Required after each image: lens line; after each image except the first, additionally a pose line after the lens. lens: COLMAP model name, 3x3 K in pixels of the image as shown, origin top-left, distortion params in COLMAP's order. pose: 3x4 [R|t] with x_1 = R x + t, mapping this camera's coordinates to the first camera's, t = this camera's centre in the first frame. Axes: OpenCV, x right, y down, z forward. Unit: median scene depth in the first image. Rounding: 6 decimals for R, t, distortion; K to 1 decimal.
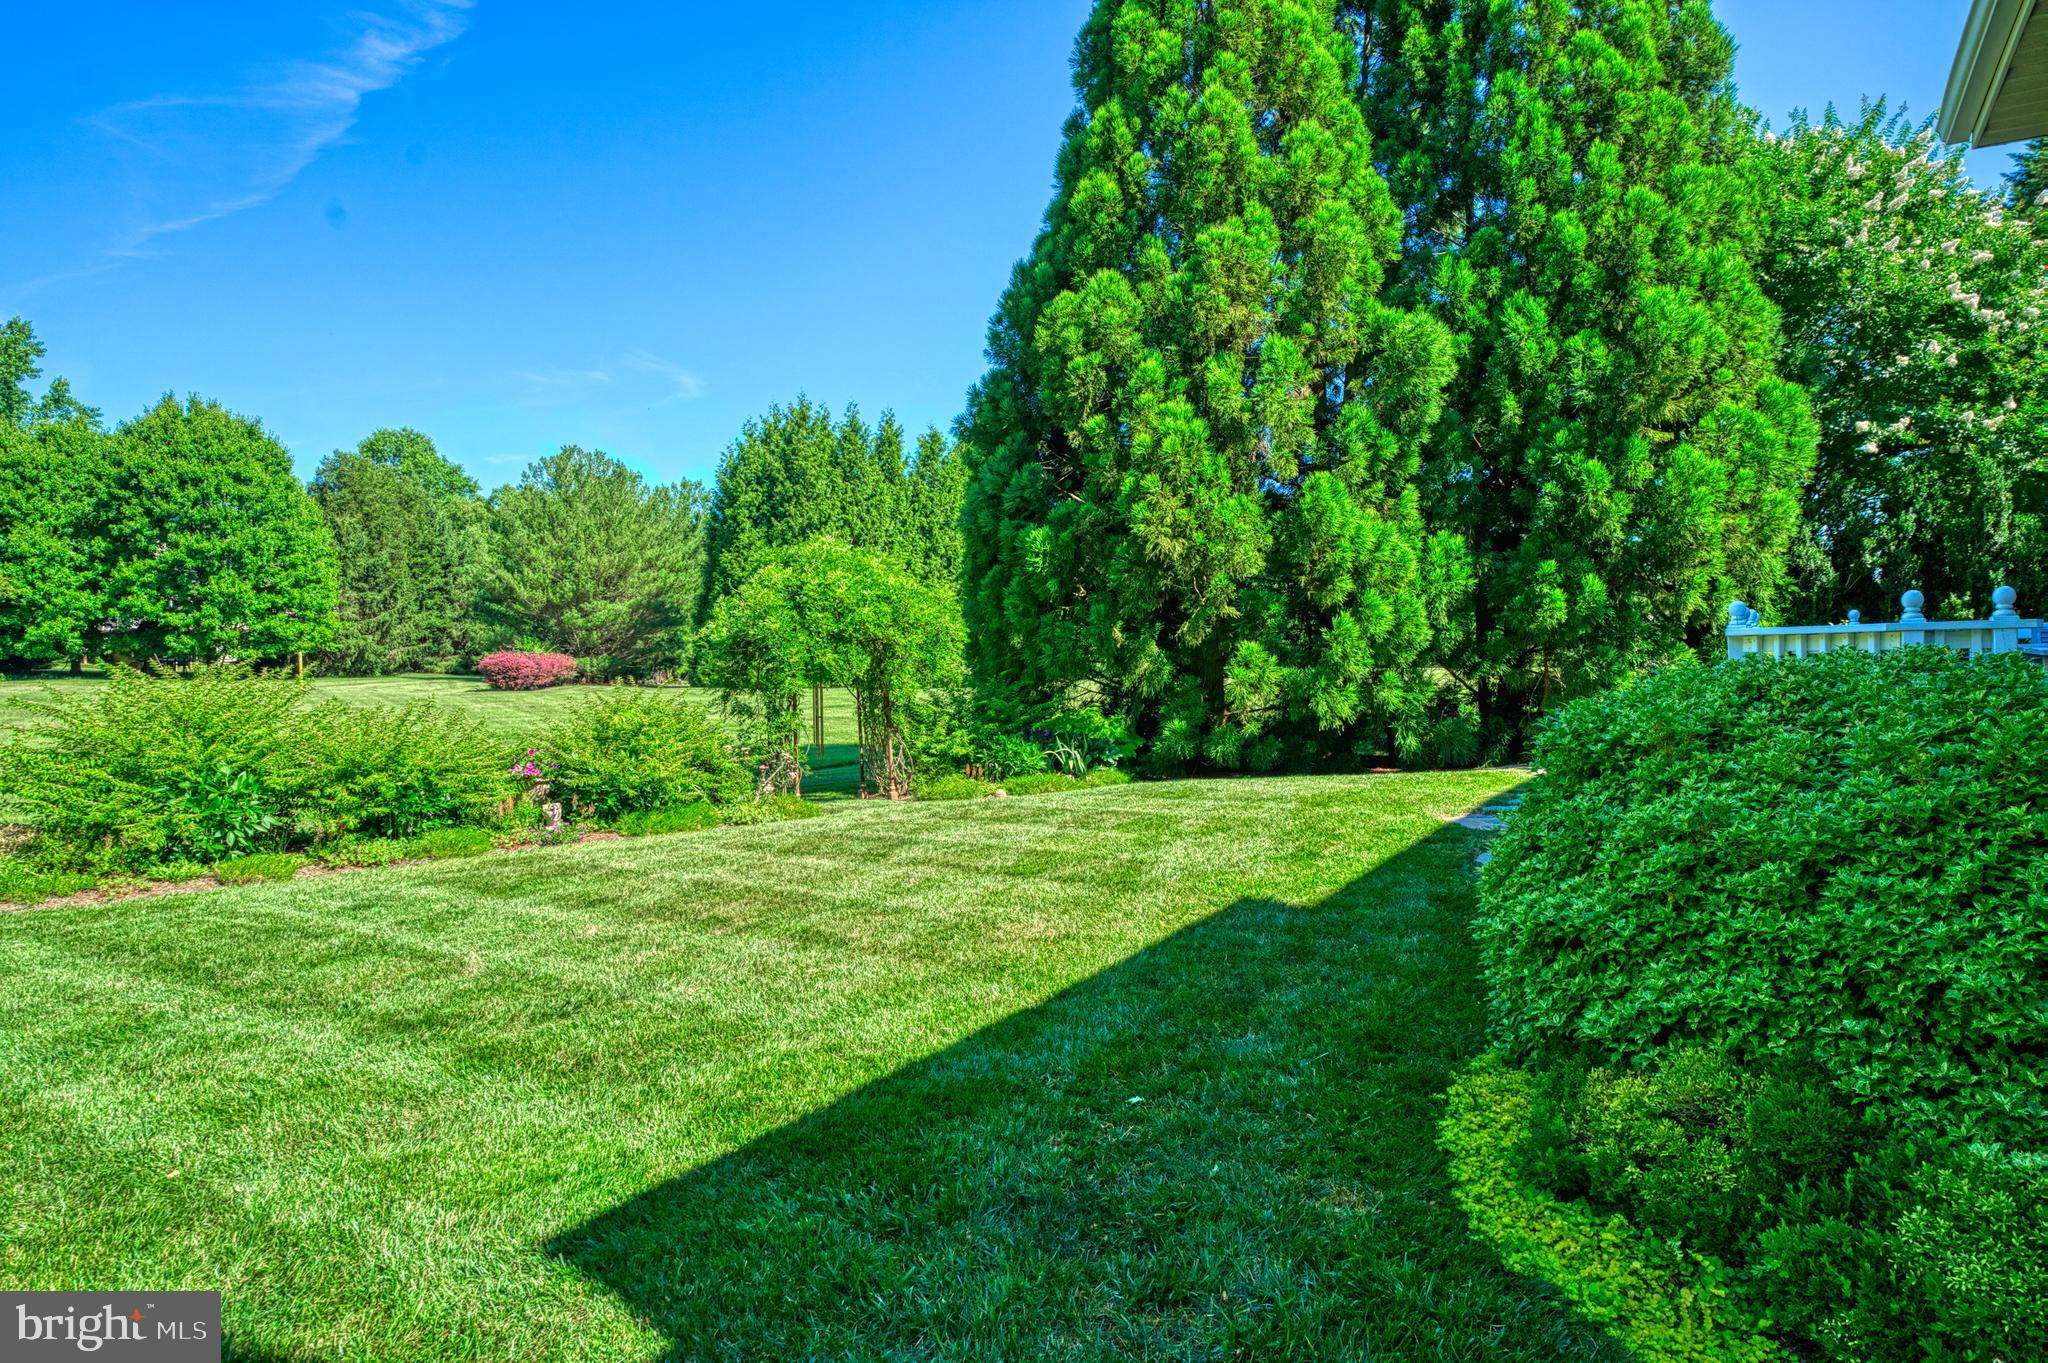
lens RADIAL K [[1213.4, 0, 1020.6], [0, 1213.4, 684.8], [0, 0, 1]] dist [-0.001844, 0.000352]
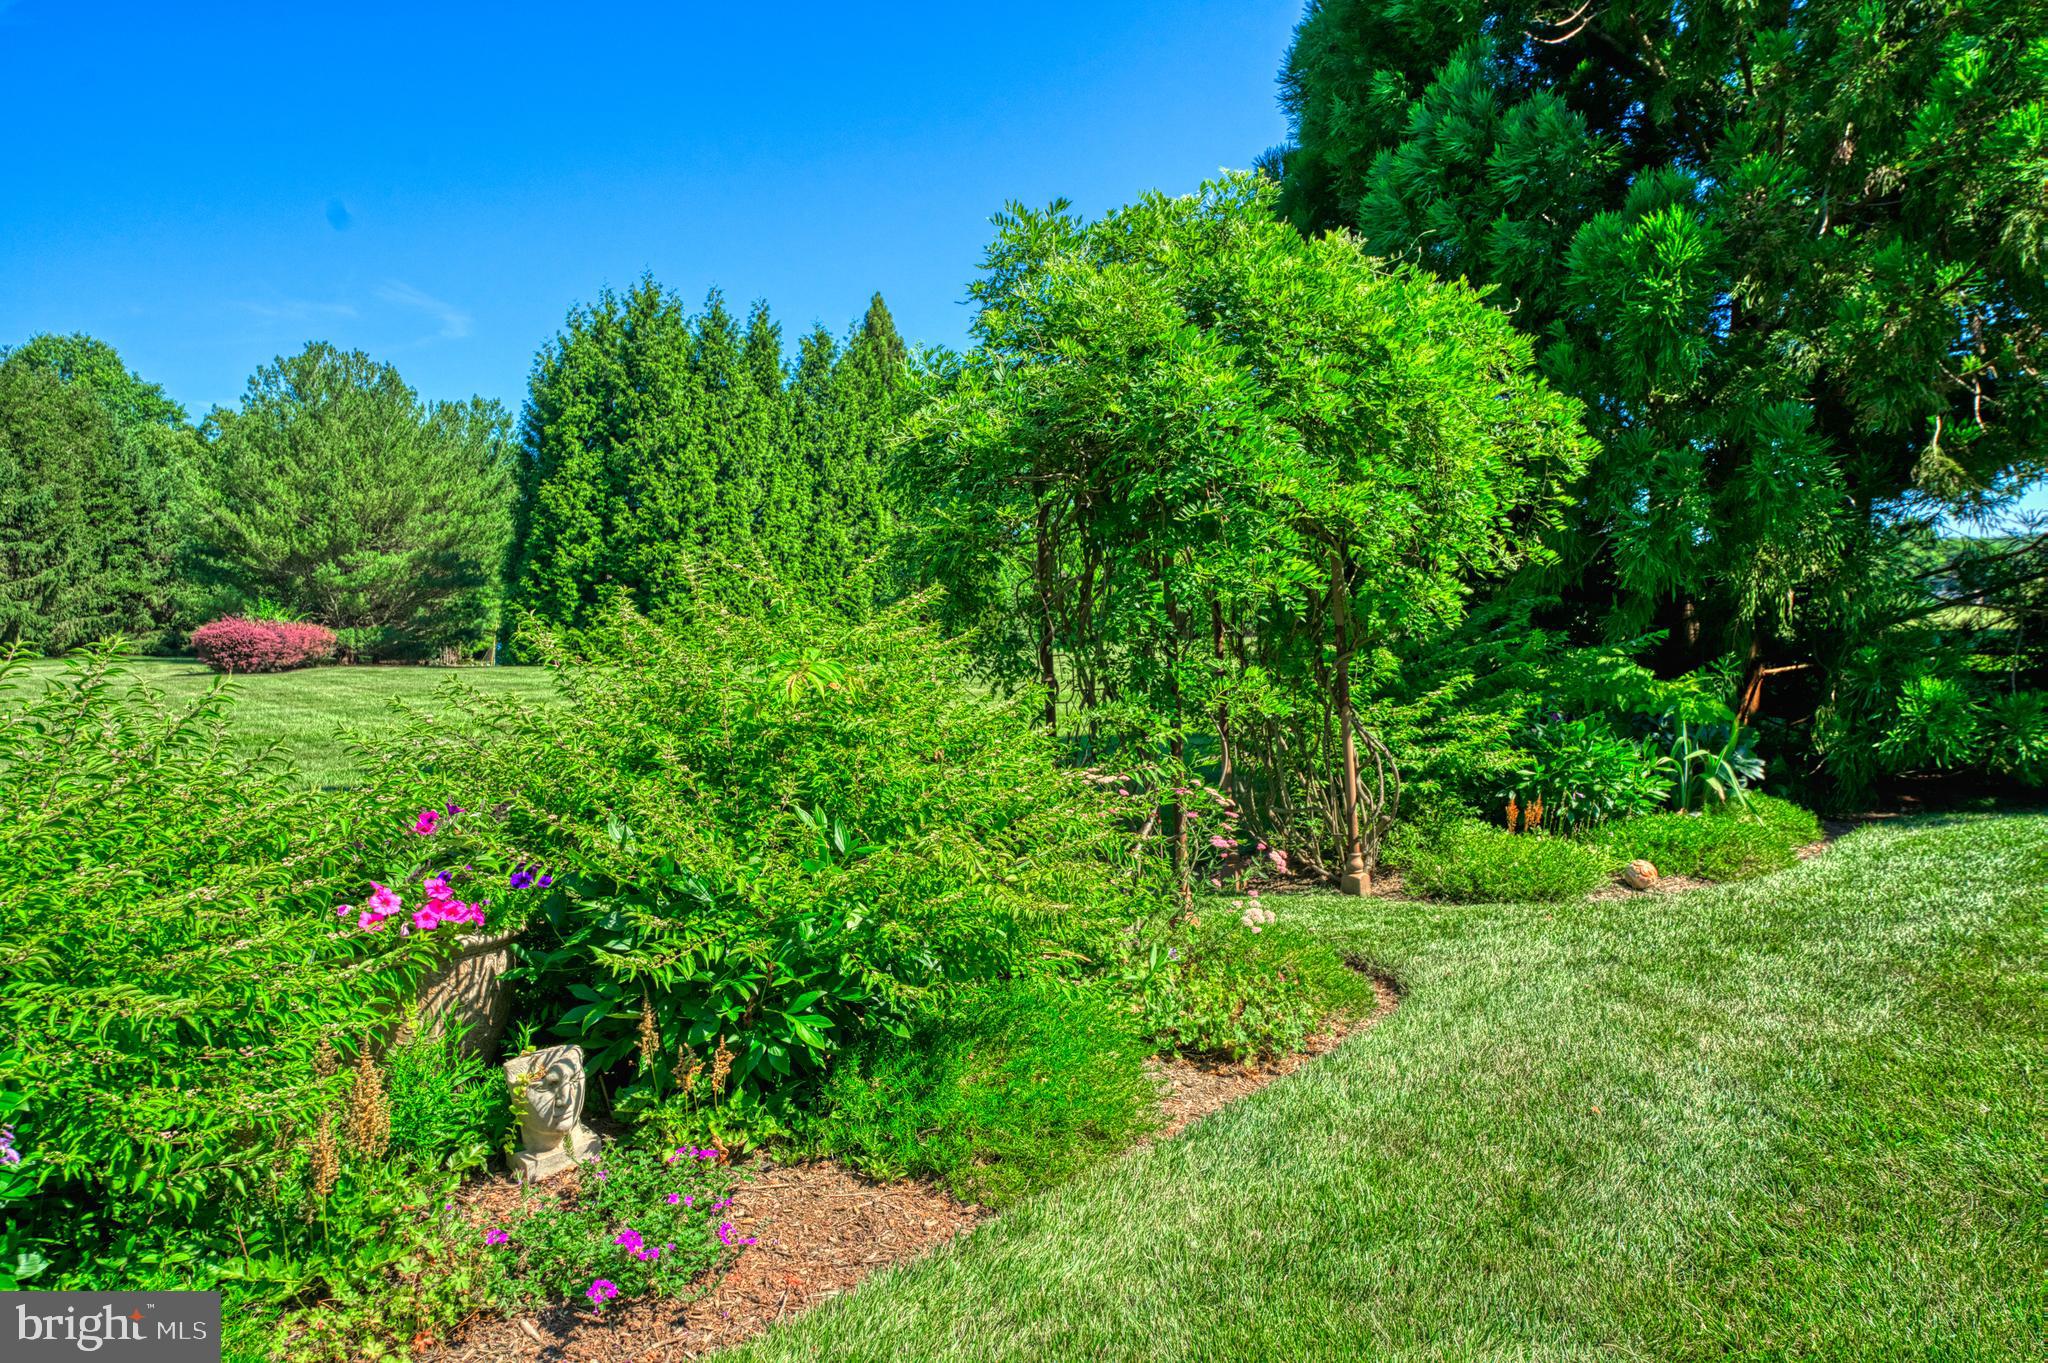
lens RADIAL K [[1362.7, 0, 1028.0], [0, 1362.7, 683.7], [0, 0, 1]] dist [0.021187, -0.002315]
pose [[0.991873, -0.015541, 0.126278, -0.054938], [0.013801, 0.999798, 0.014643, 0.004234], [-0.126480, -0.012782, 0.991887, 0.122831]]
